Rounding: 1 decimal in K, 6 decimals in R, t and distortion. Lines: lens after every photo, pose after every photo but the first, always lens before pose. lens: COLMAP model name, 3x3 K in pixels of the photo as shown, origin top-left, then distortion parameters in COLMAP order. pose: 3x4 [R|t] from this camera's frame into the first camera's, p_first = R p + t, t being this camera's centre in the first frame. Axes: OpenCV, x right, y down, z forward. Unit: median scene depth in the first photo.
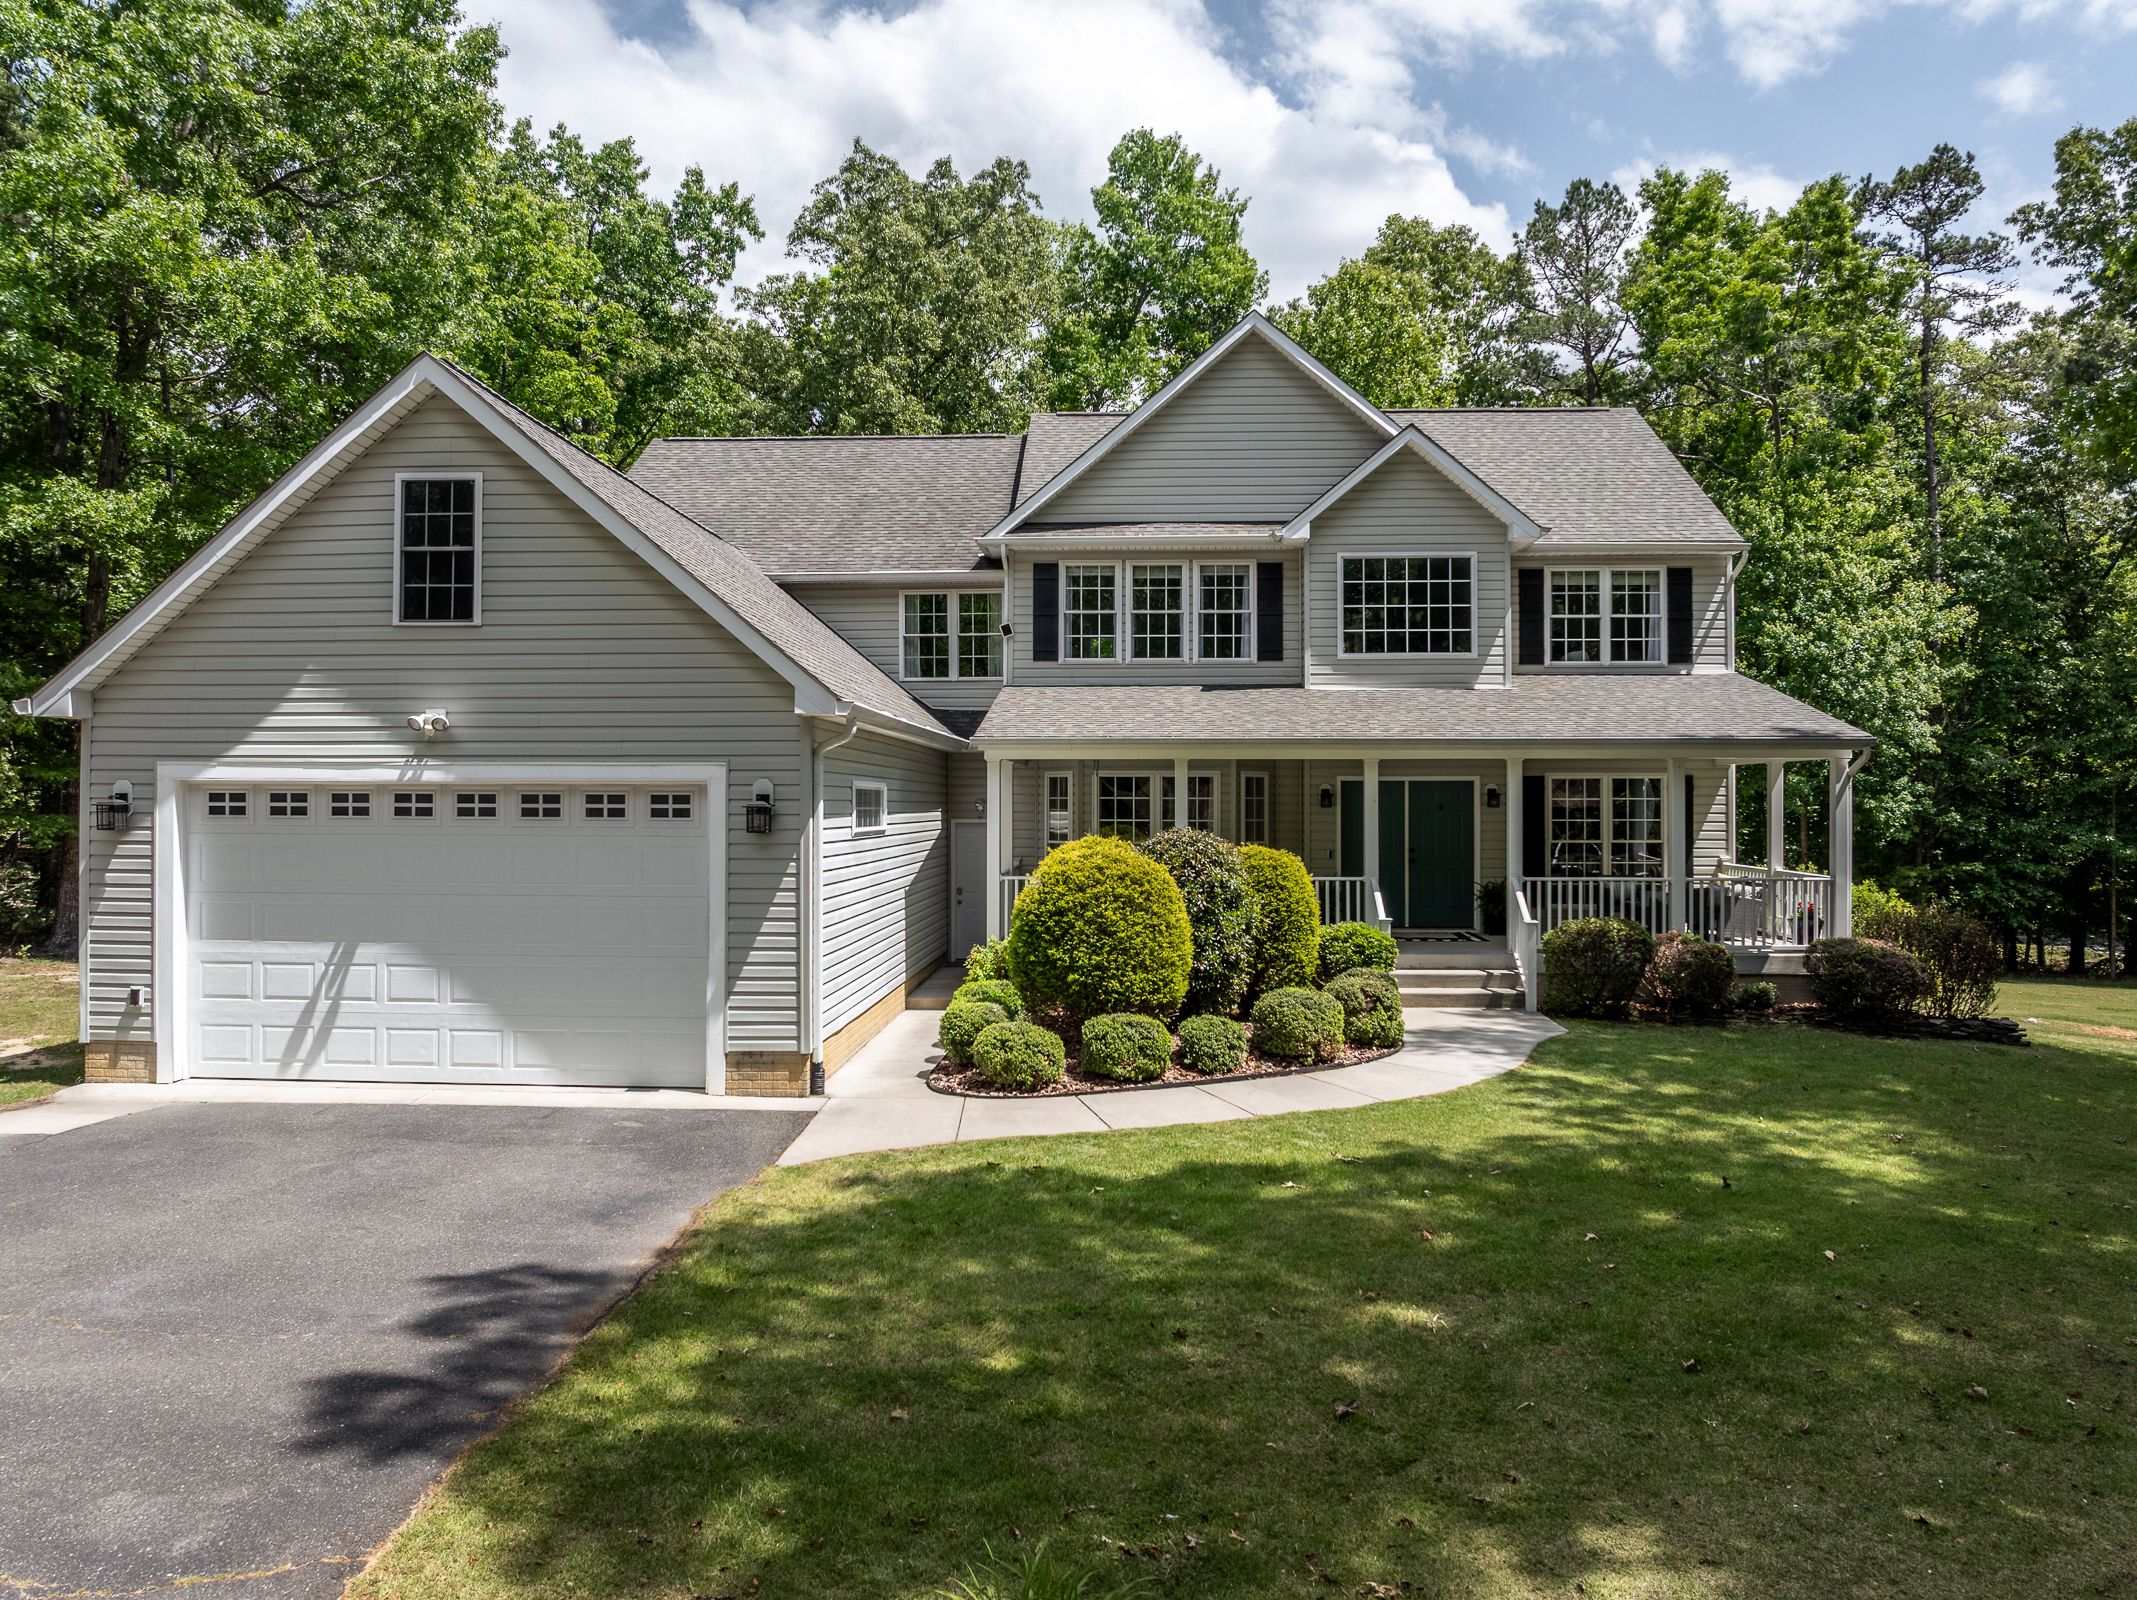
lens RADIAL K [[1485.3, 0, 1068.5], [0, 1485.3, 800.0], [0, 0, 1]] dist [-0.070364, 0.038072]
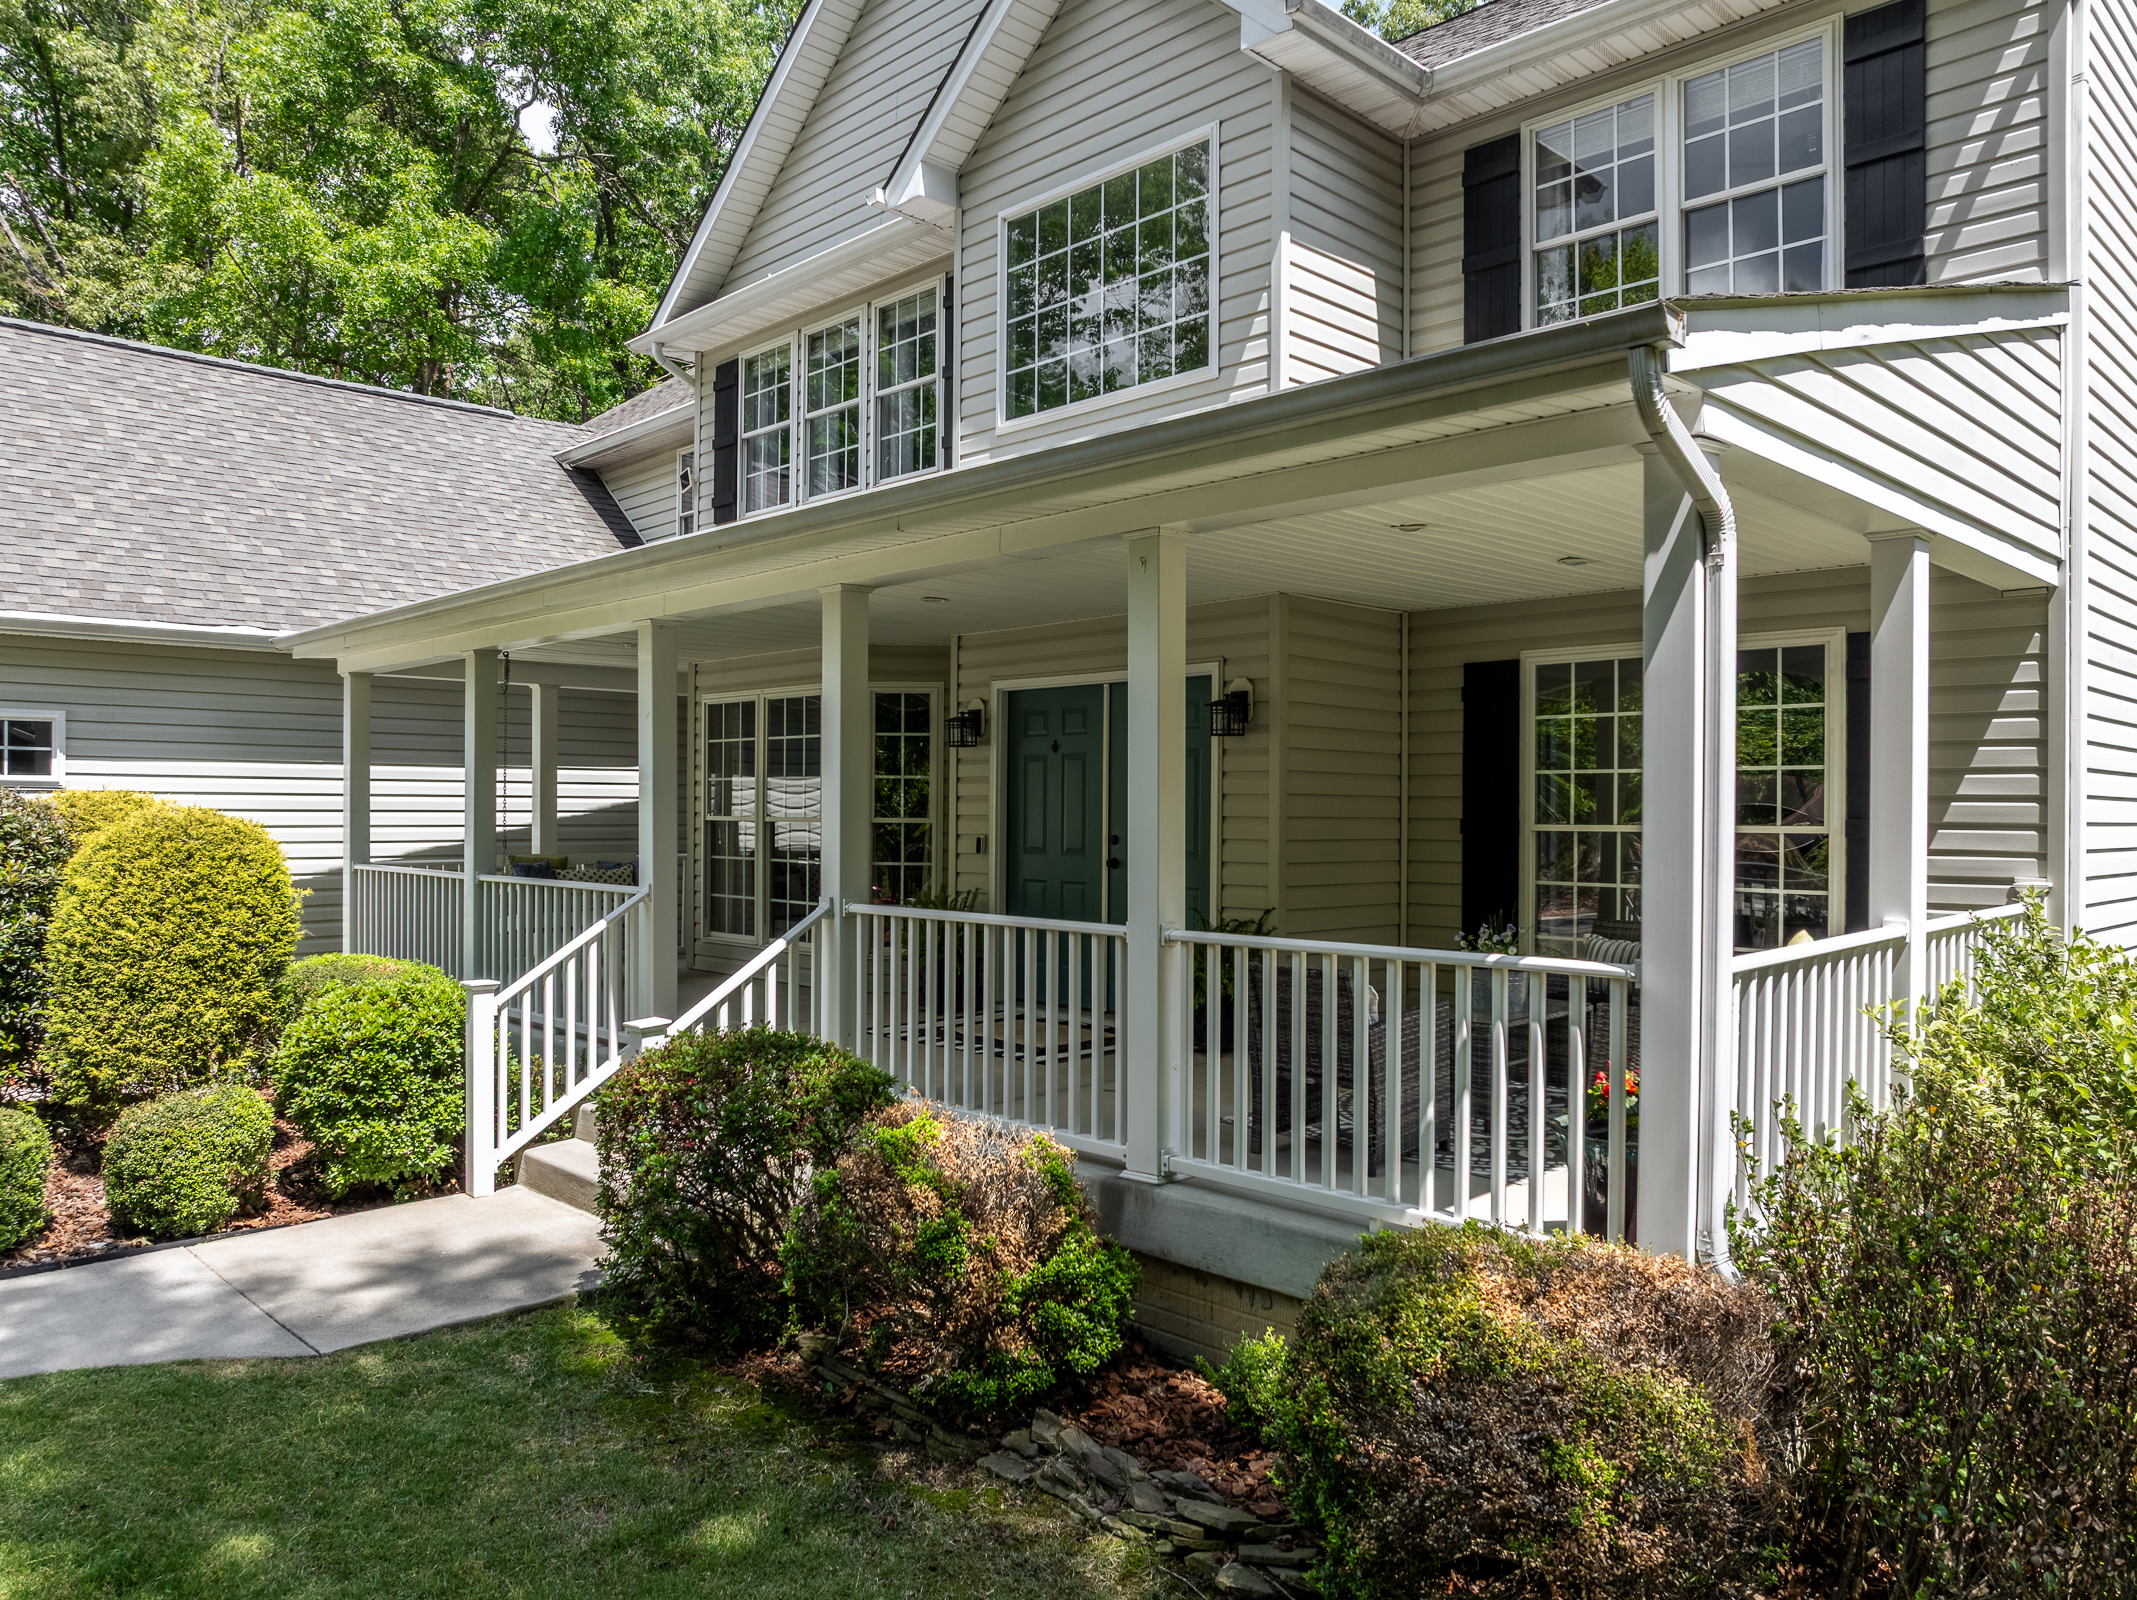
lens RADIAL K [[1485.3, 0, 1068.5], [0, 1485.3, 800.0], [0, 0, 1]] dist [-0.070364, 0.038072]
pose [[0.751008, 0.001212, -0.660292, 0.495354], [-0.001829, 0.999998, -0.000244, 0.021511], [0.660291, 0.001391, 0.751009, 0.635311]]
